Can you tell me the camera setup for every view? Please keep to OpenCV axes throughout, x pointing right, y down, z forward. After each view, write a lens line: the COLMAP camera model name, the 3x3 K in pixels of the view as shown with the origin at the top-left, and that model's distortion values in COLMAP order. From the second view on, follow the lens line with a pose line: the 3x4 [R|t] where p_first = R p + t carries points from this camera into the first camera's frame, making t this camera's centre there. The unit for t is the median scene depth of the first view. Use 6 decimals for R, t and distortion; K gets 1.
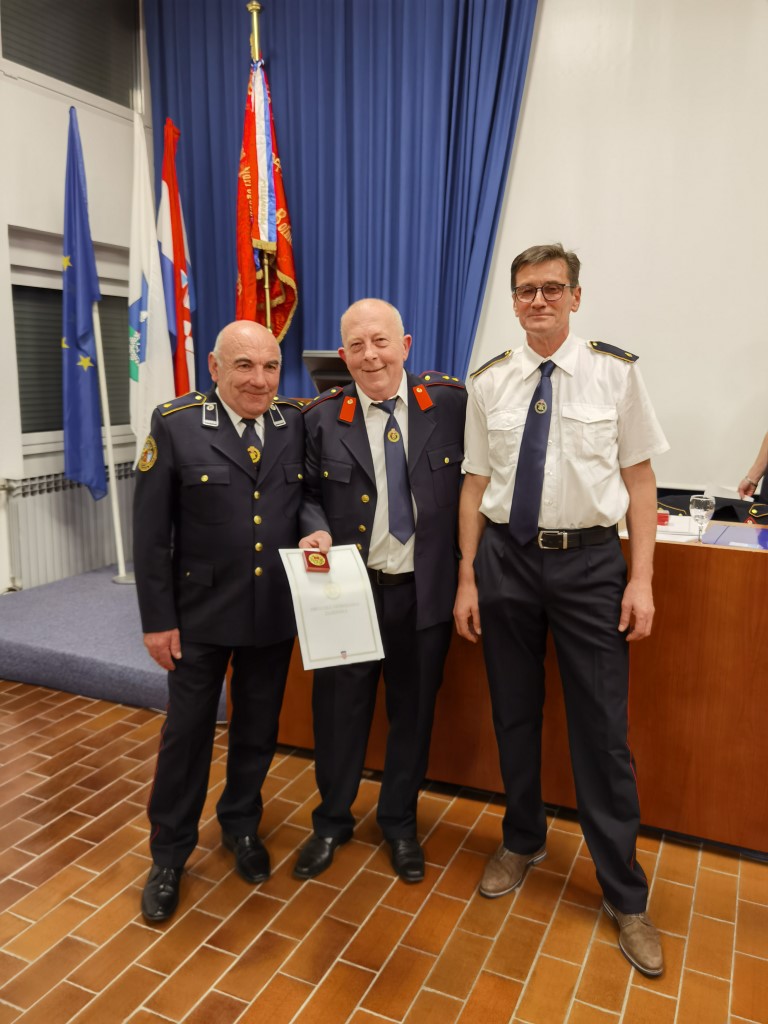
lens RADIAL K [[819.4, 0, 393.4], [0, 819.4, 508.5], [0, 0, 1]] dist [0.012705, 0.004106]
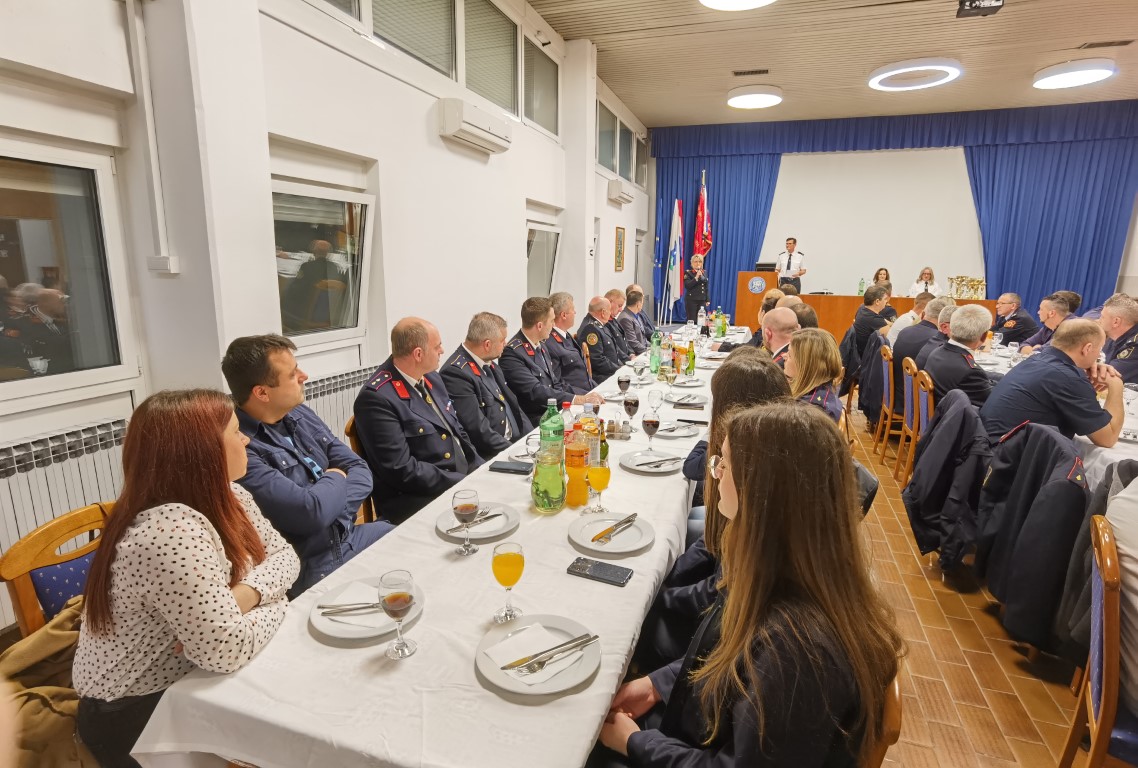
lens RADIAL K [[594.1, 0, 563.0], [0, 594.1, 391.2], [0, 0, 1]] dist [-0.056161, 0.023798]
pose [[0.995073, -0.036013, 0.092373, -1.077142], [0.033009, 0.998882, 0.033849, 0.284777], [-0.093488, -0.030633, 0.995149, -1.632523]]
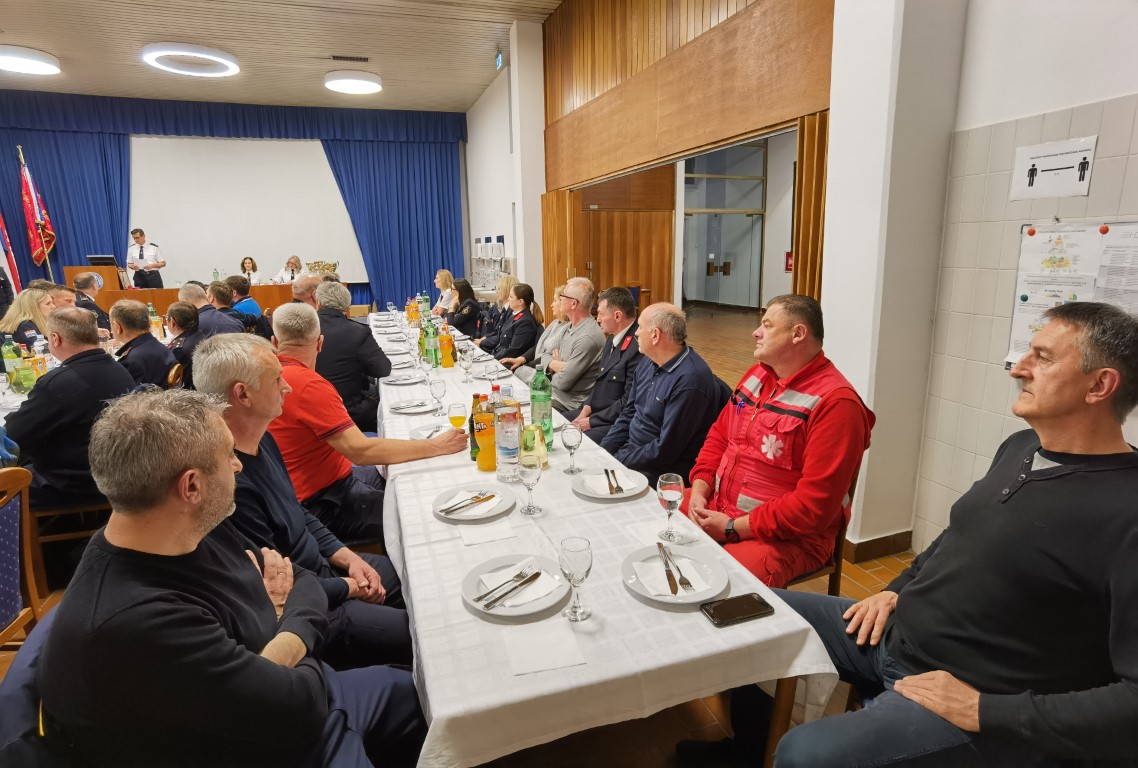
lens RADIAL K [[594.1, 0, 576.7], [0, 594.1, 378.7], [0, 0, 1]] dist [-0.056161, 0.023798]
pose [[0.711360, -0.176123, 0.680403, -0.299608], [0.151995, 0.983734, 0.095730, 0.367239], [-0.686196, 0.035319, 0.726559, -1.975526]]
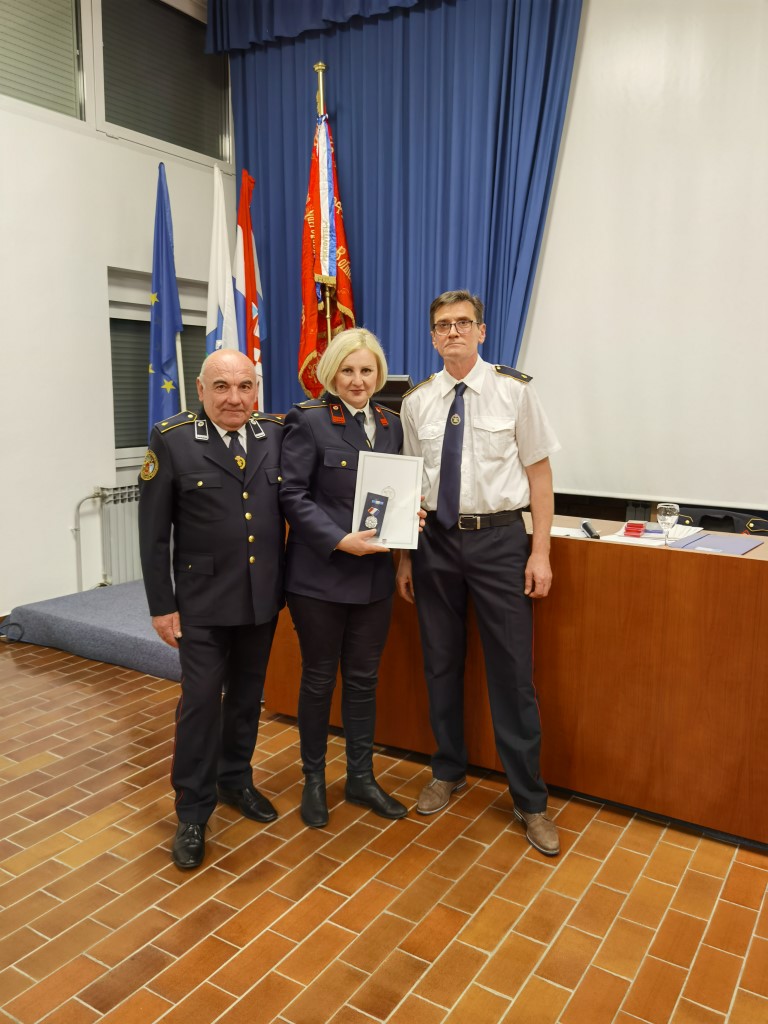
lens RADIAL K [[819.4, 0, 394.5], [0, 819.4, 517.7], [0, 0, 1]] dist [0.012705, 0.004106]
pose [[0.991292, 0.018620, -0.130359, 0.085877], [-0.020761, 0.999671, -0.015080, 0.015212], [0.130035, 0.017655, 0.991352, -0.079488]]
